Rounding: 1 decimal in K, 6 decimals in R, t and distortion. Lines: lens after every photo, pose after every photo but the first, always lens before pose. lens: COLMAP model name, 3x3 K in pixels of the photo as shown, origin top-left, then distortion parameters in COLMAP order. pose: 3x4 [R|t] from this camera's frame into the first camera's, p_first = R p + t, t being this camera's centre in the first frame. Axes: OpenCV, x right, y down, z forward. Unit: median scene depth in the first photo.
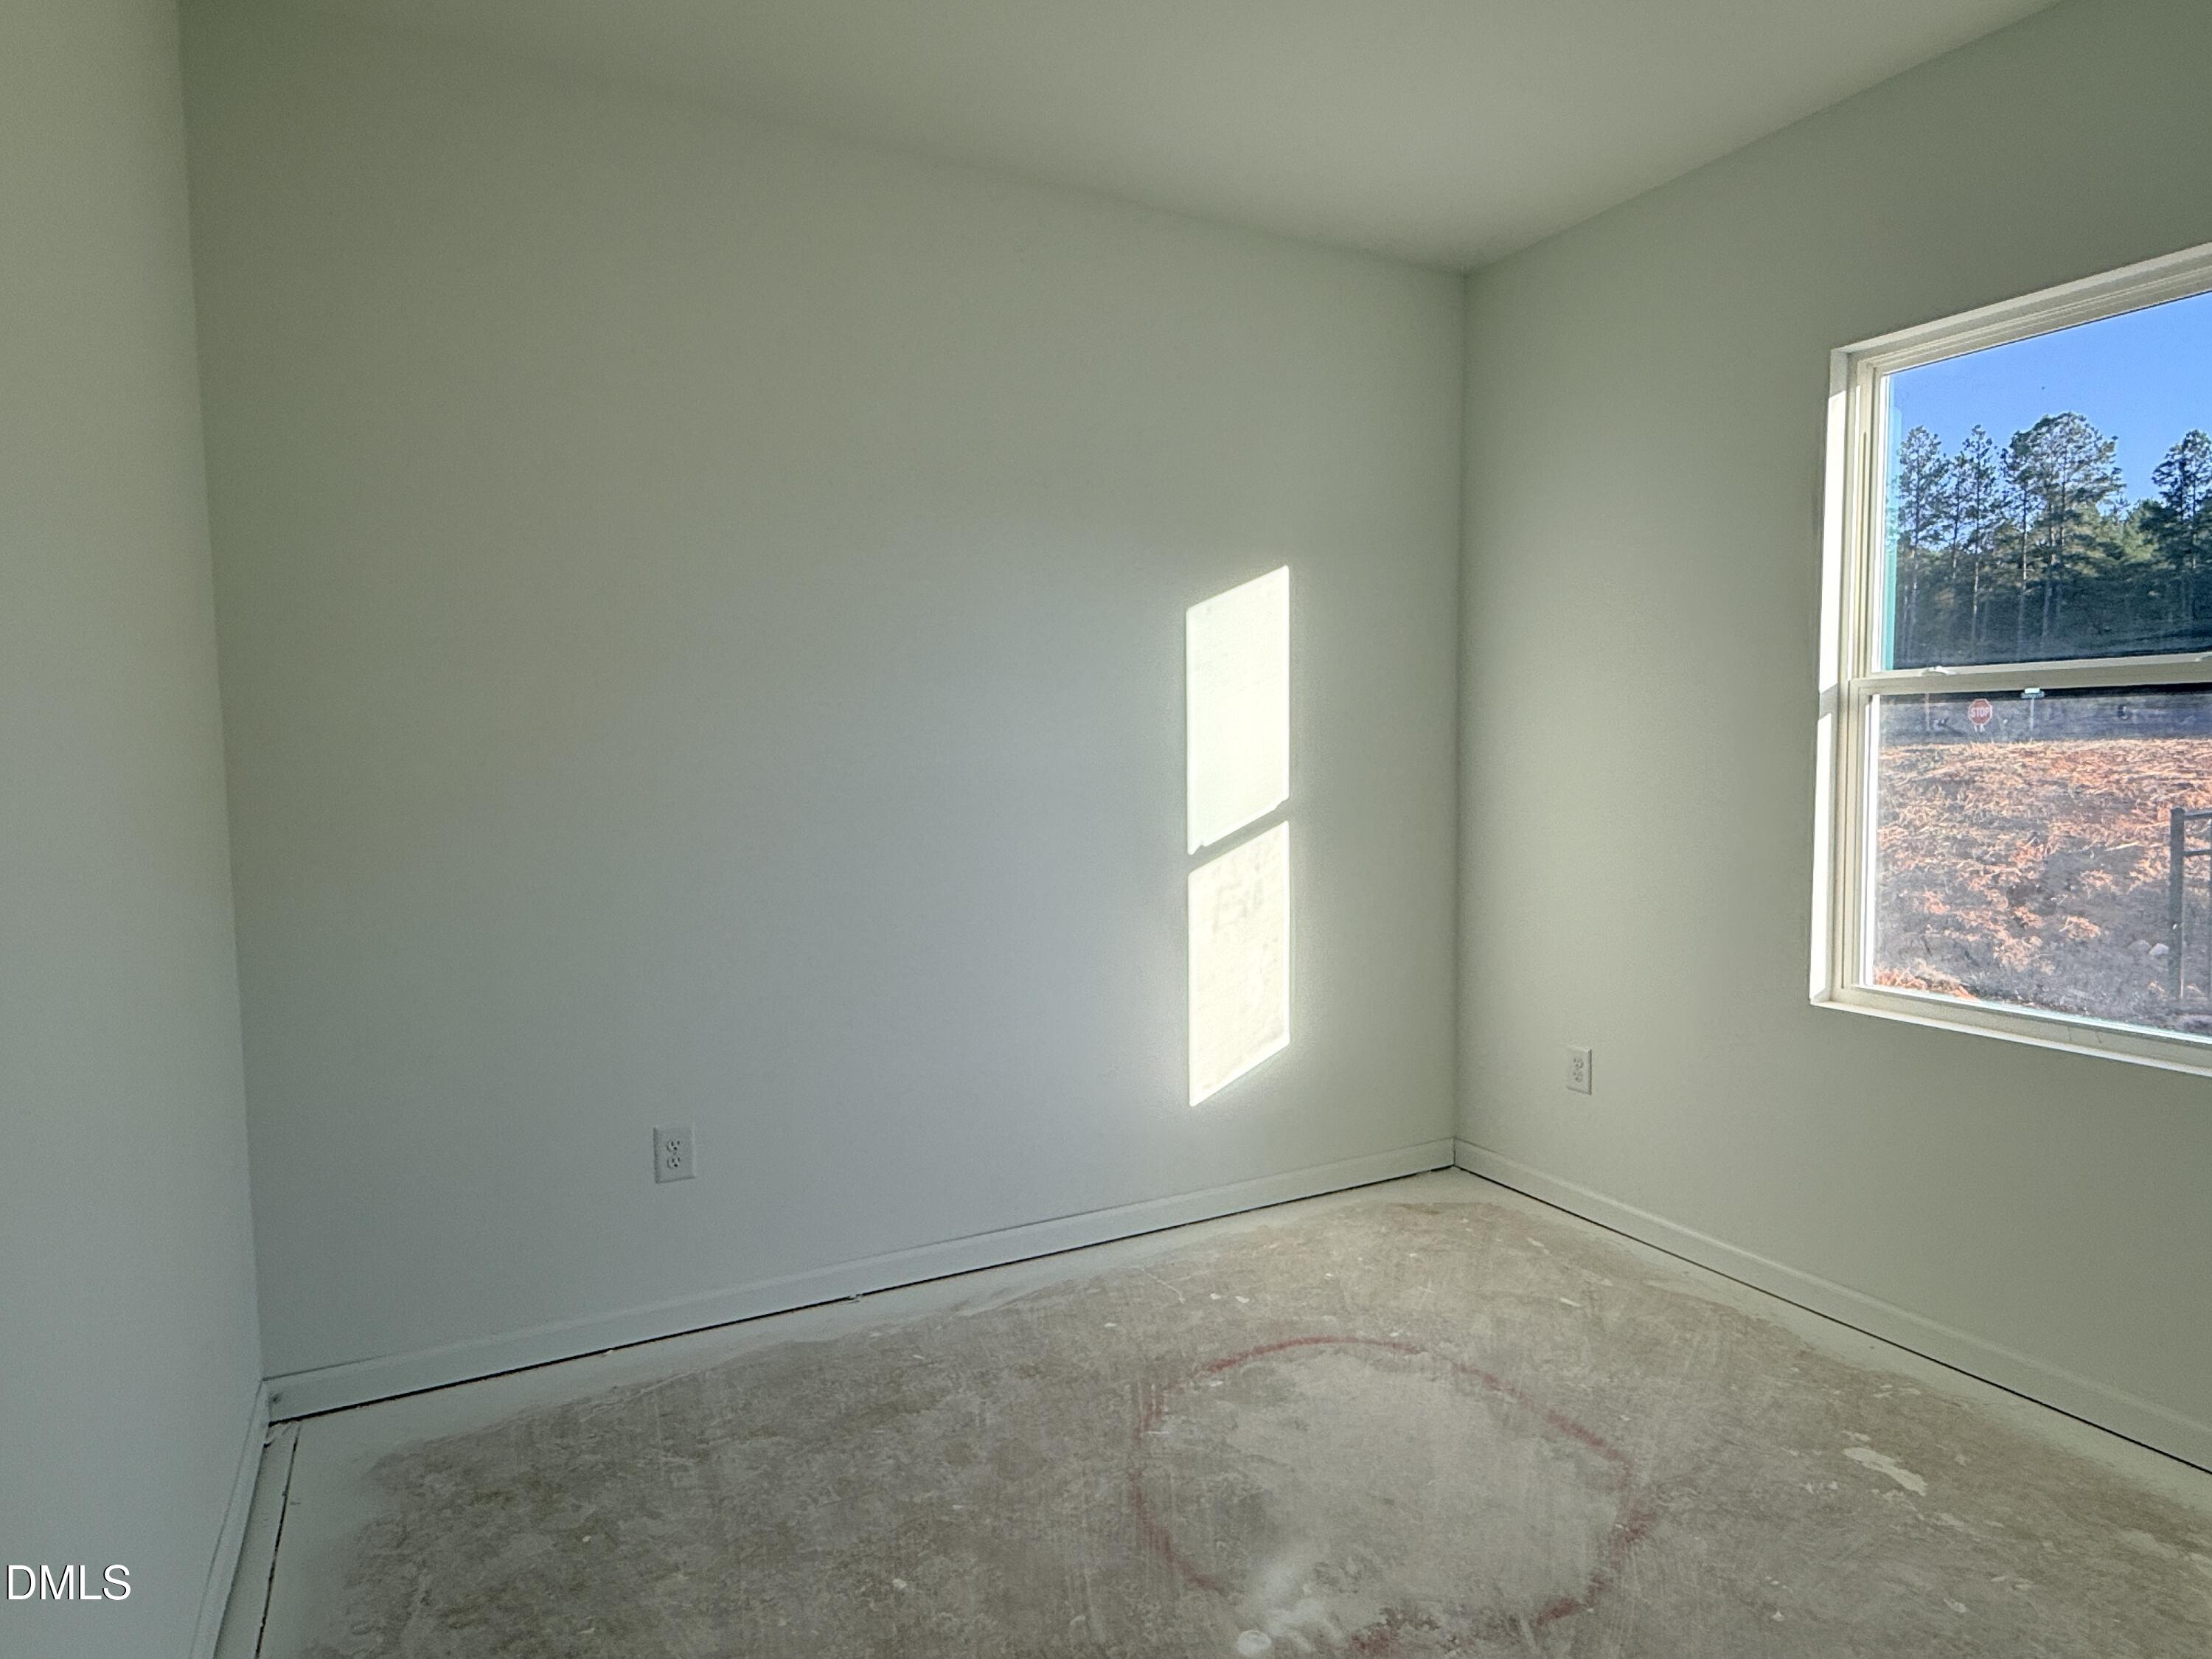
lens RADIAL K [[1237.2, 0, 1079.6], [0, 1237.2, 827.8], [0, 0, 1]] dist [-0.003888, -0.000204]
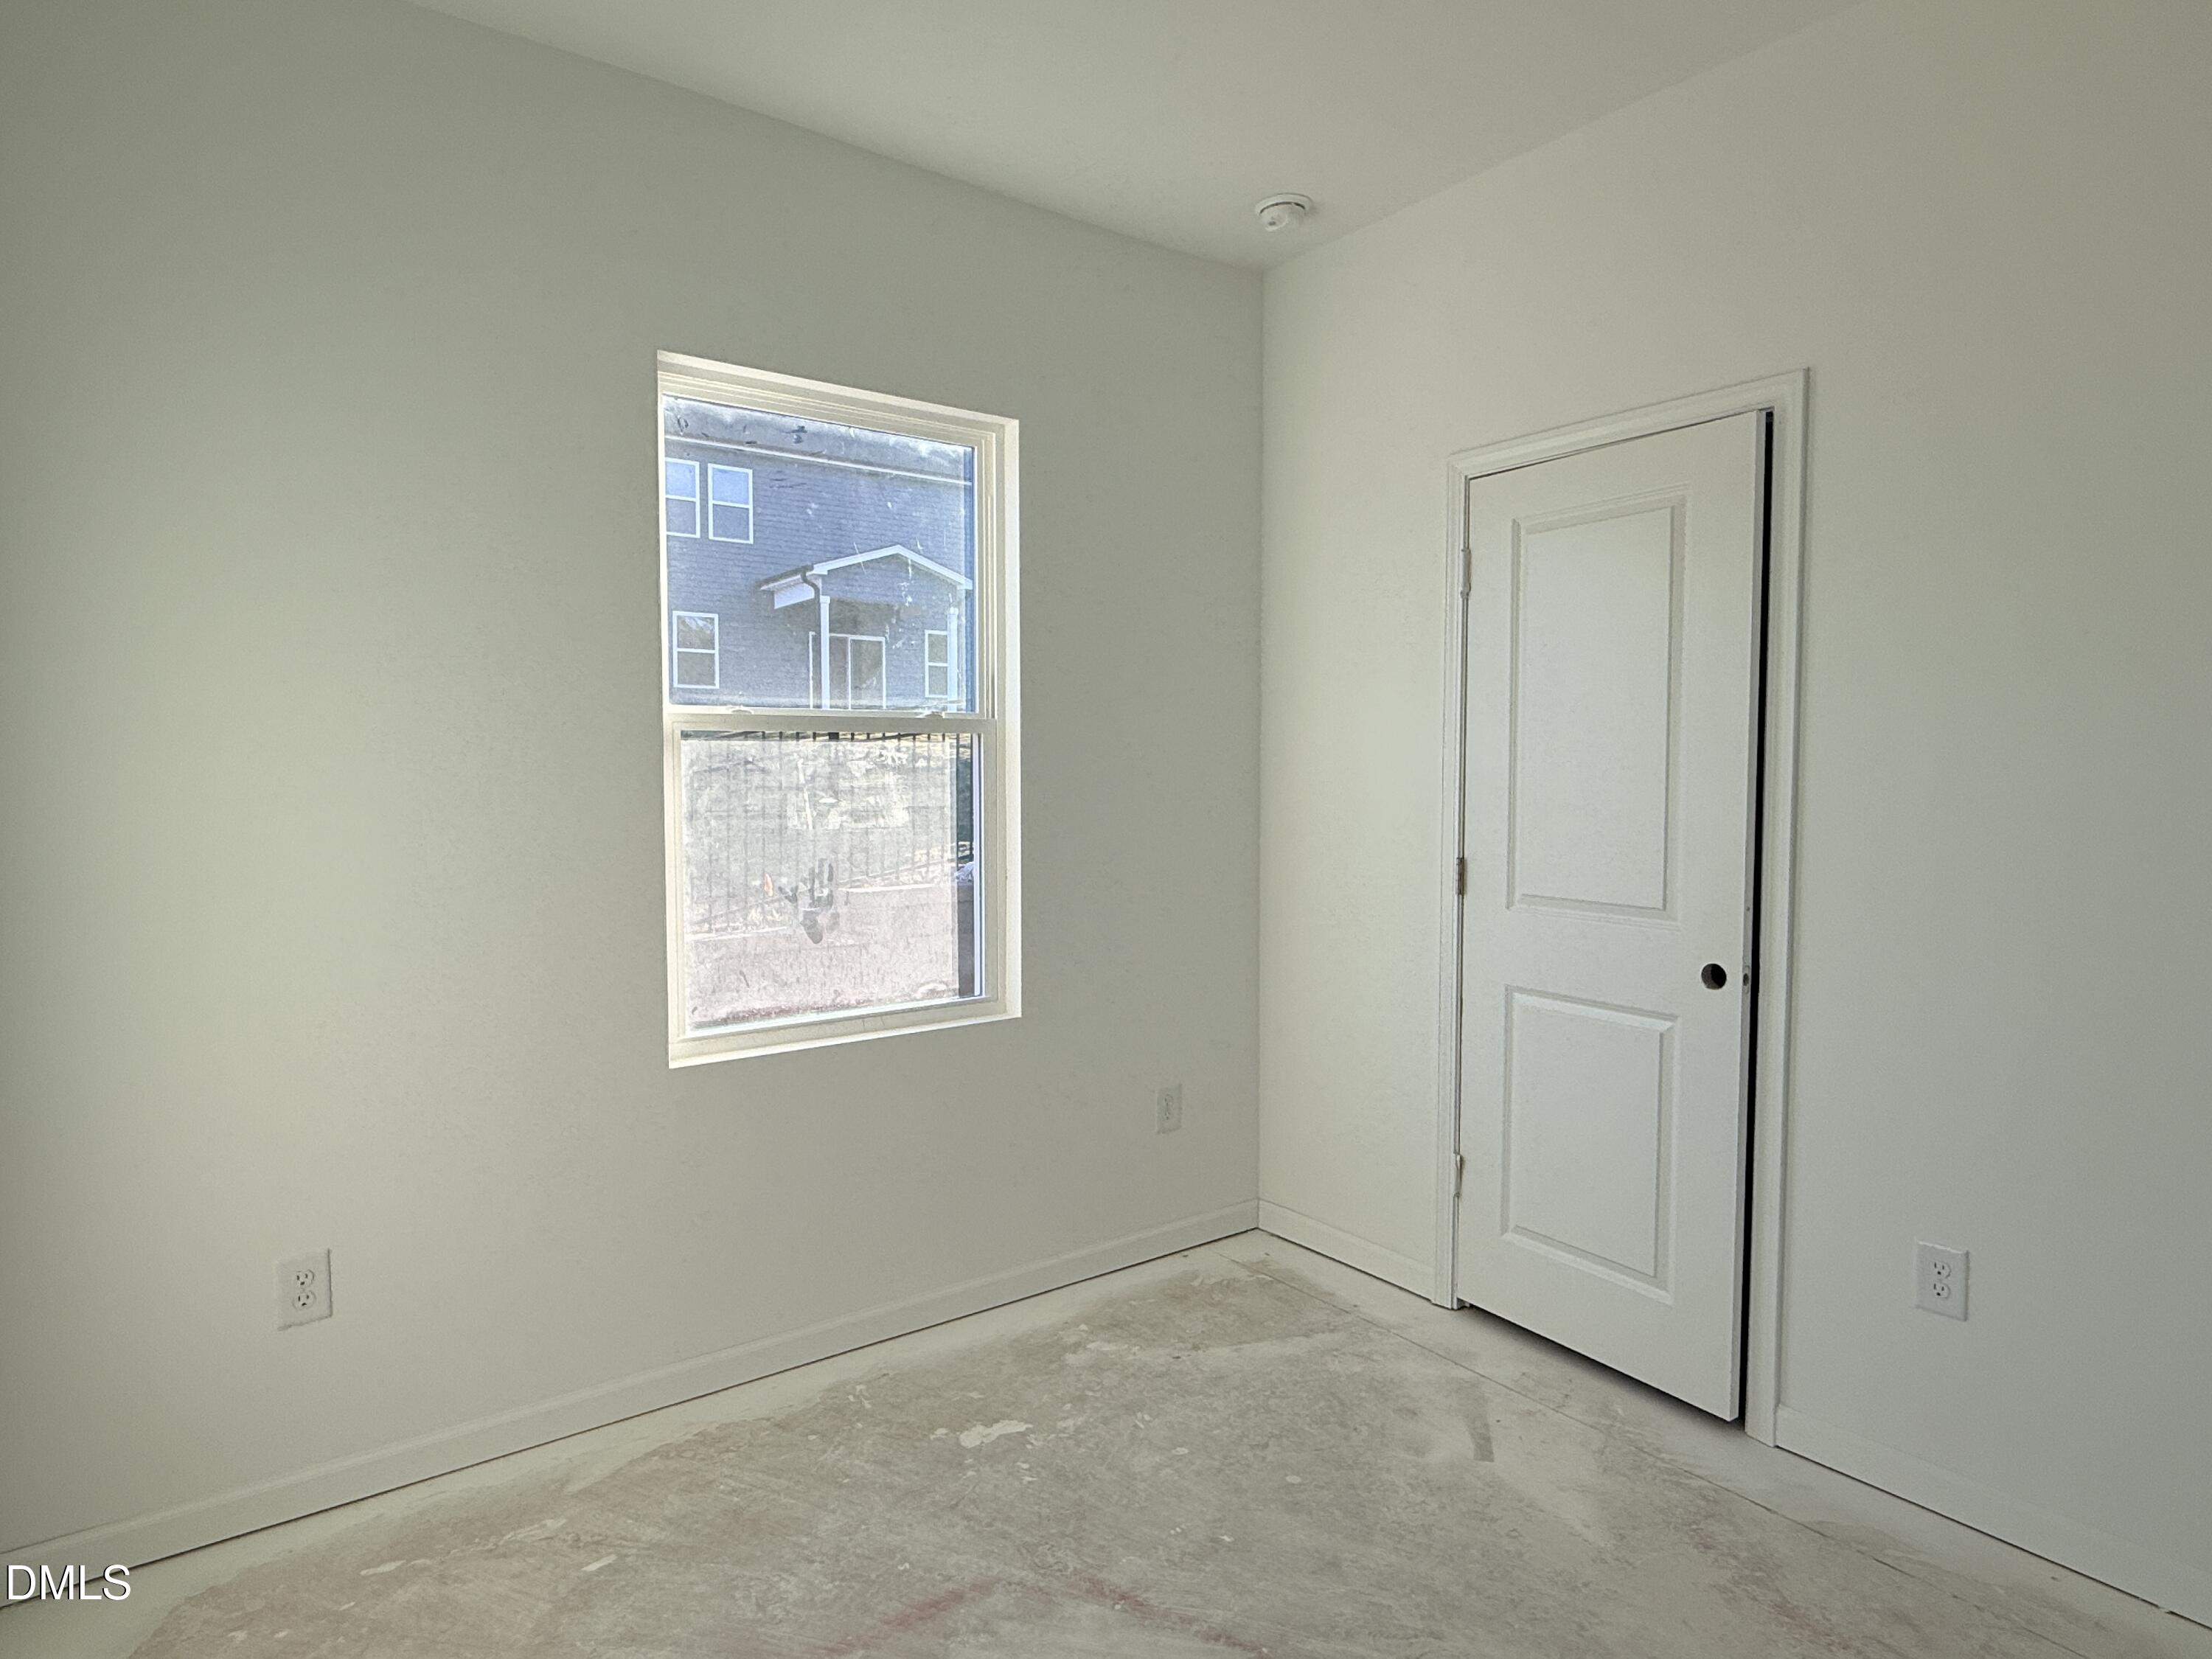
lens RADIAL K [[1191.8, 0, 1177.8], [0, 1191.8, 850.1], [0, 0, 1]] dist [-0.000680, 0.000213]
pose [[-0.153931, -0.058631, 0.986340, -0.350117], [0.070099, 0.995075, 0.070090, -0.058105], [-0.985592, 0.079931, -0.149063, 0.837963]]
